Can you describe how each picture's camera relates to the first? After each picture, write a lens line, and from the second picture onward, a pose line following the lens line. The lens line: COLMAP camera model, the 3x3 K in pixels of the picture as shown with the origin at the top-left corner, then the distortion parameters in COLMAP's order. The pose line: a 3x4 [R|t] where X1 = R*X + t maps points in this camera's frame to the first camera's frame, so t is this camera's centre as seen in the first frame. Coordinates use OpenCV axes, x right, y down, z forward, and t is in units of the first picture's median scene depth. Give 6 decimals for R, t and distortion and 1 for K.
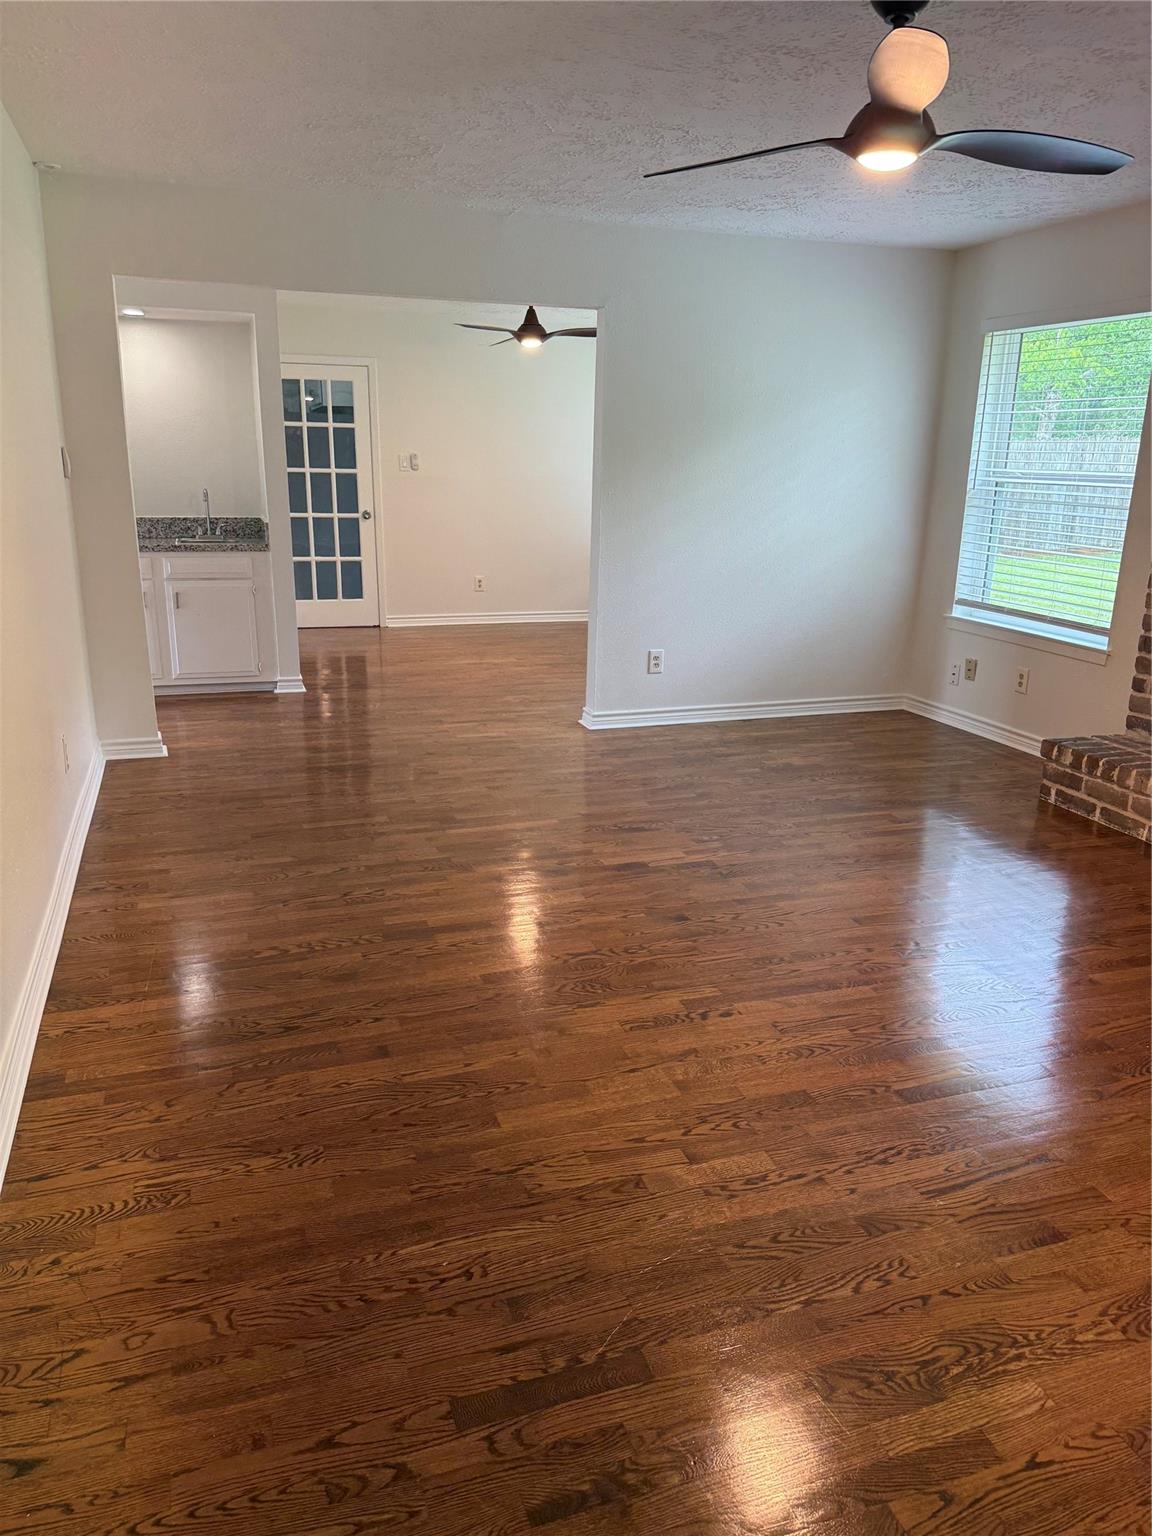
lens RADIAL K [[1077.7, 0, 566.9], [0, 1077.7, 770.4], [0, 0, 1]] dist [0.032993, -0.001611]
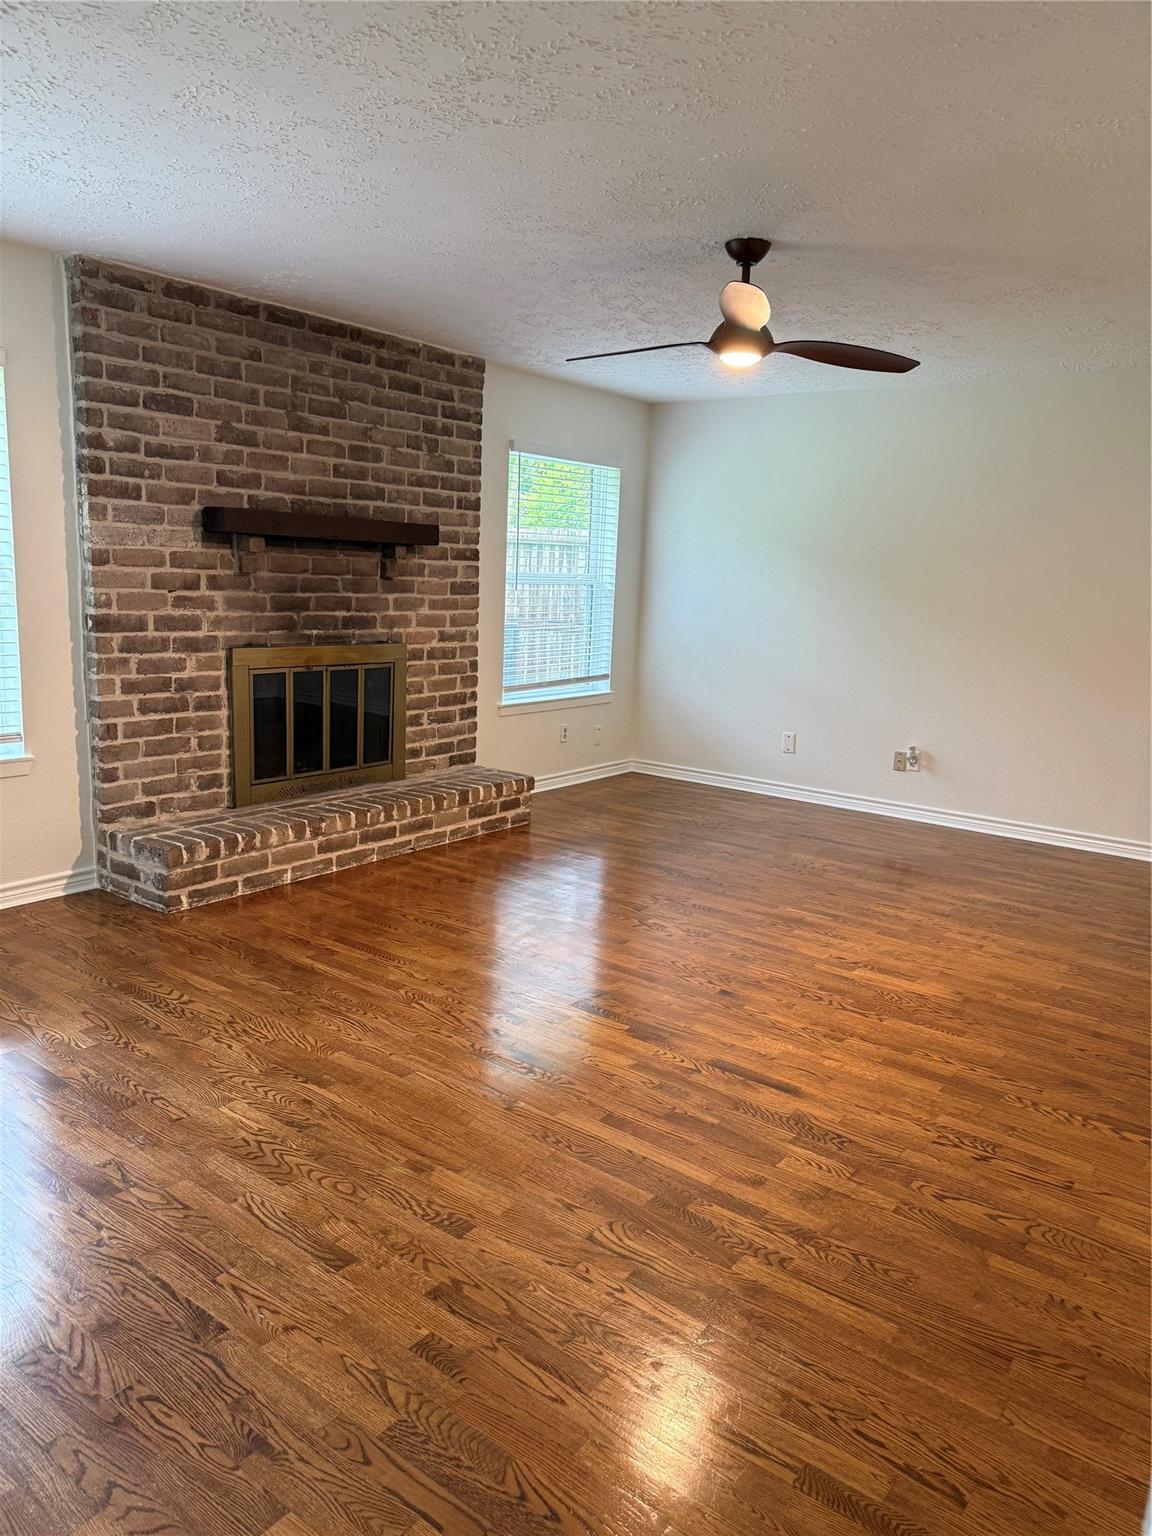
lens RADIAL K [[1077.7, 0, 561.8], [0, 1077.7, 767.0], [0, 0, 1]] dist [0.032993, -0.001611]
pose [[-0.542446, -0.183068, 0.819901, -0.547466], [0.200849, 0.919404, 0.338167, -0.393341], [-0.815728, 0.348114, -0.461958, 1.352838]]
